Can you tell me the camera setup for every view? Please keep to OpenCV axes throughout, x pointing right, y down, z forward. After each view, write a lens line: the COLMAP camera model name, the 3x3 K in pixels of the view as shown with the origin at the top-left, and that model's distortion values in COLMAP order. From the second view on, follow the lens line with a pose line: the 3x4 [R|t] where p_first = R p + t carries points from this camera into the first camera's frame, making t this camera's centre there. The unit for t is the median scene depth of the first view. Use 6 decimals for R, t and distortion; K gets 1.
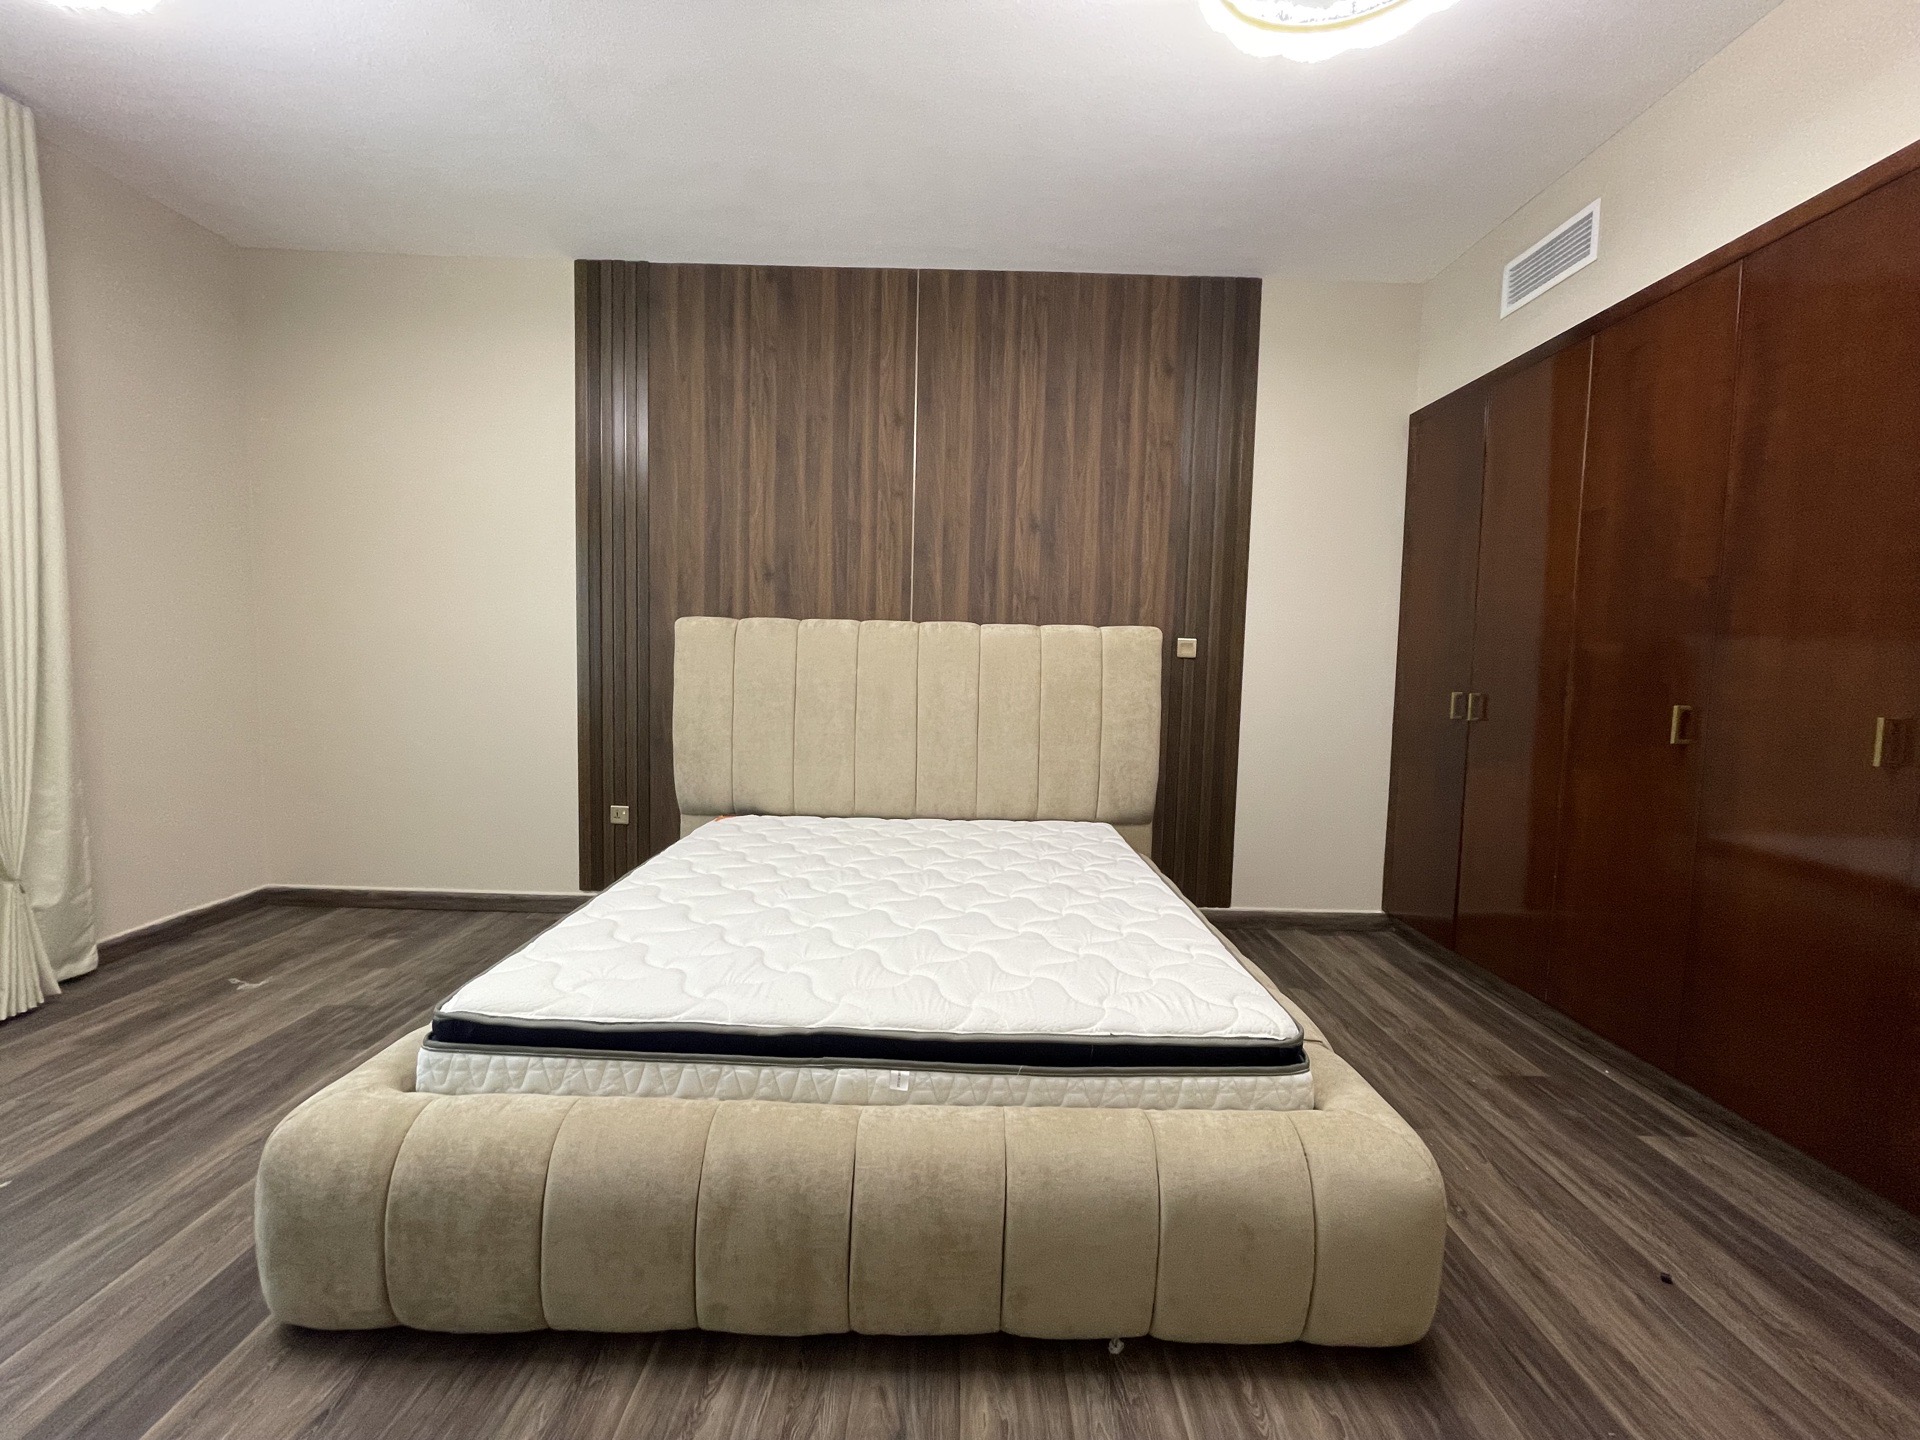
lens RADIAL K [[773.0, 0, 955.9], [0, 773.0, 718.0], [0, 0, 1]] dist [0.000137, -0.000440]
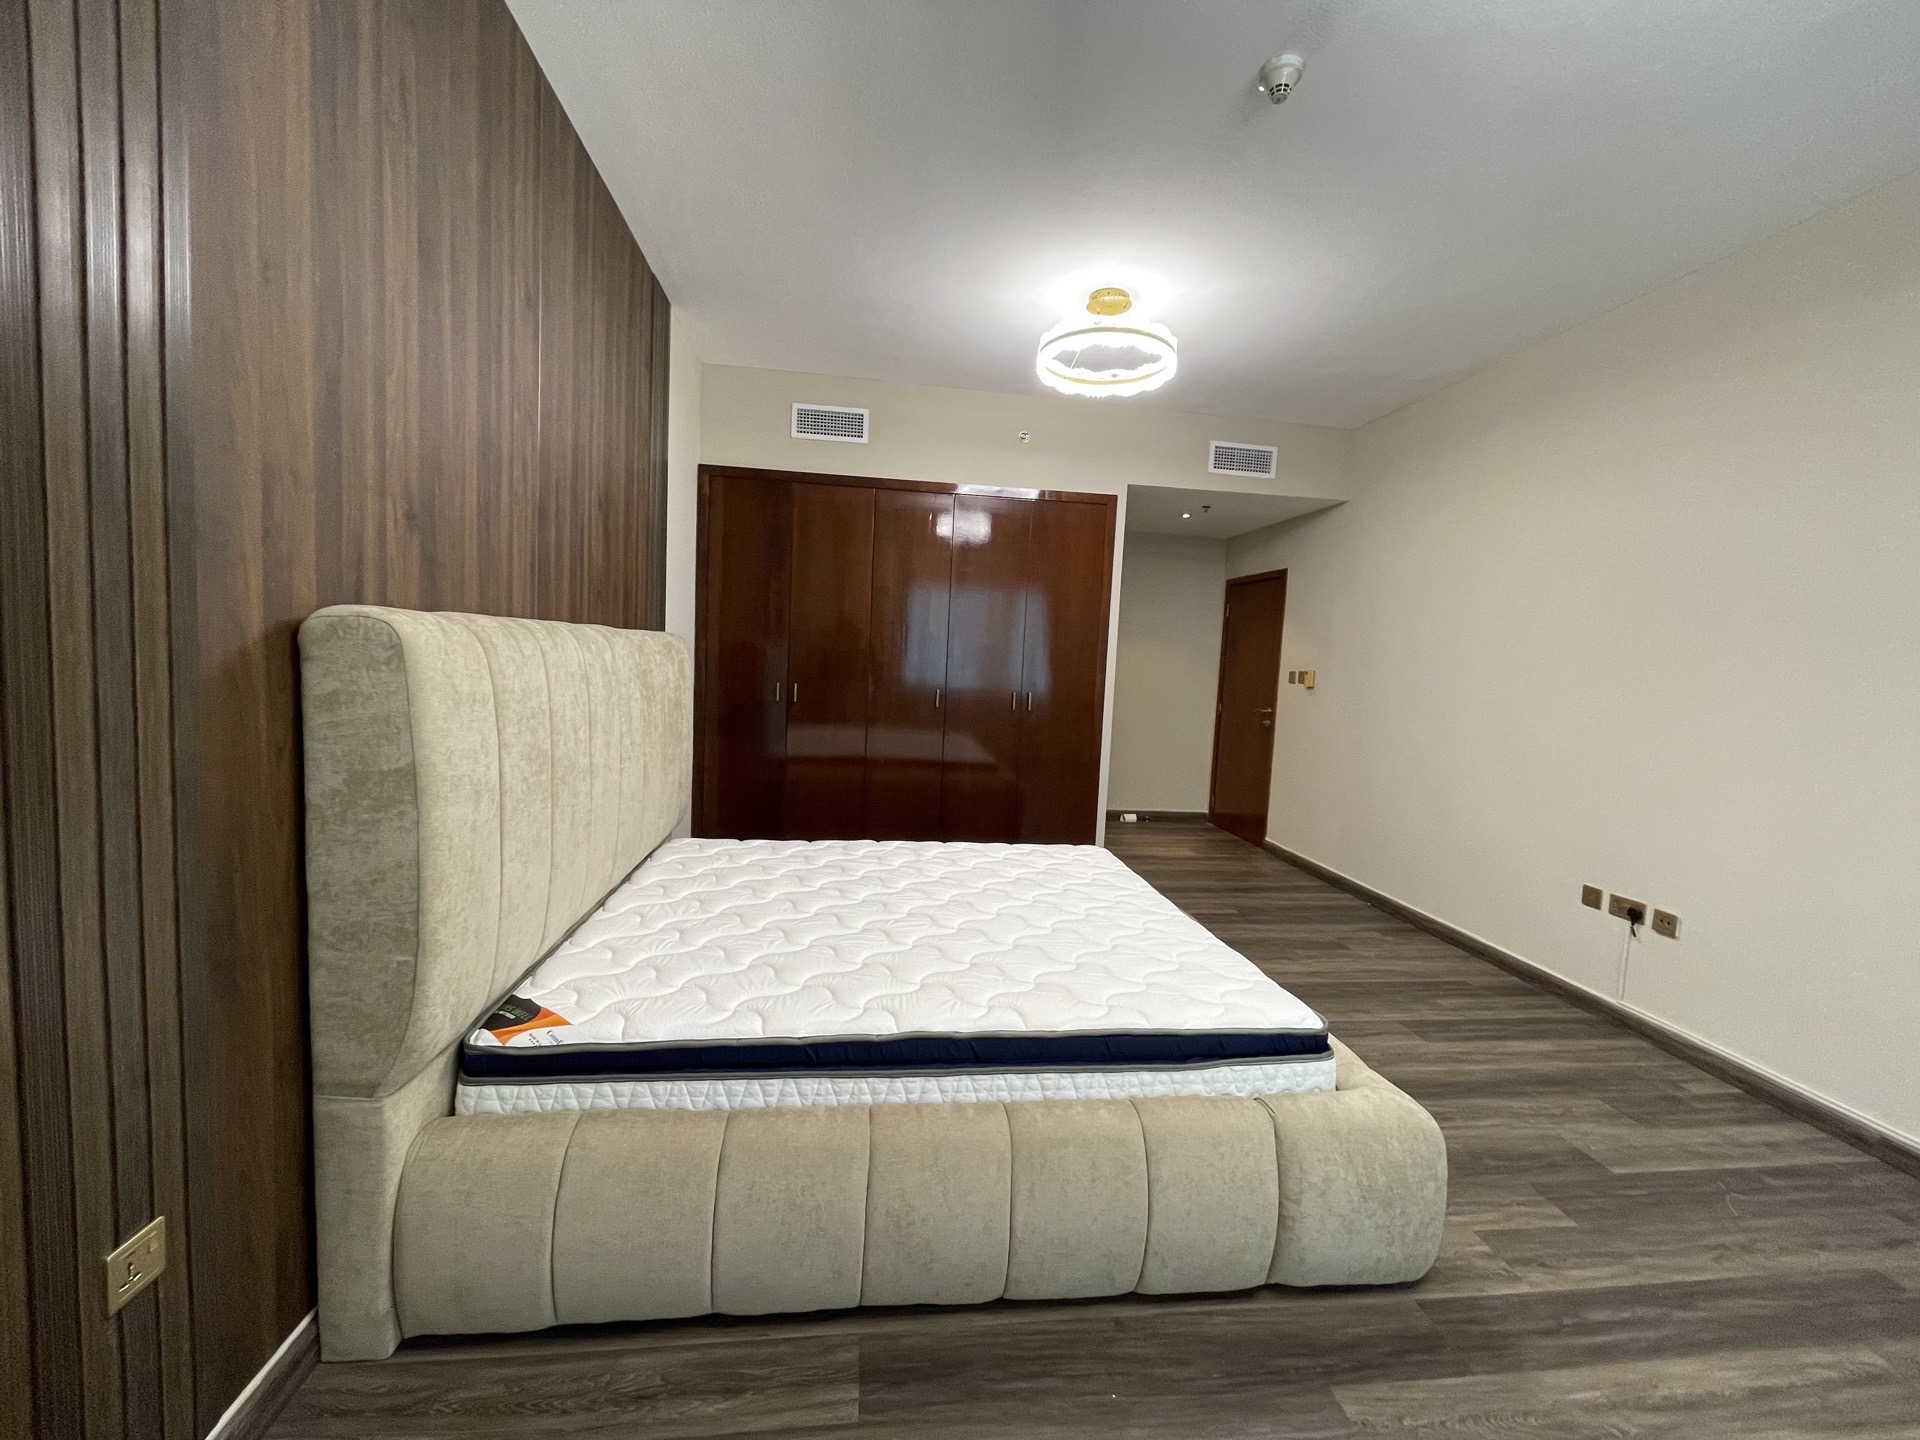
lens RADIAL K [[773.0, 0, 955.9], [0, 773.0, 718.0], [0, 0, 1]] dist [0.000137, -0.000440]
pose [[-0.112359, -0.107622, 0.987822, -1.347021], [0.017474, 0.993750, 0.110255, -0.197589], [-0.993514, 0.029649, -0.109776, 1.304784]]
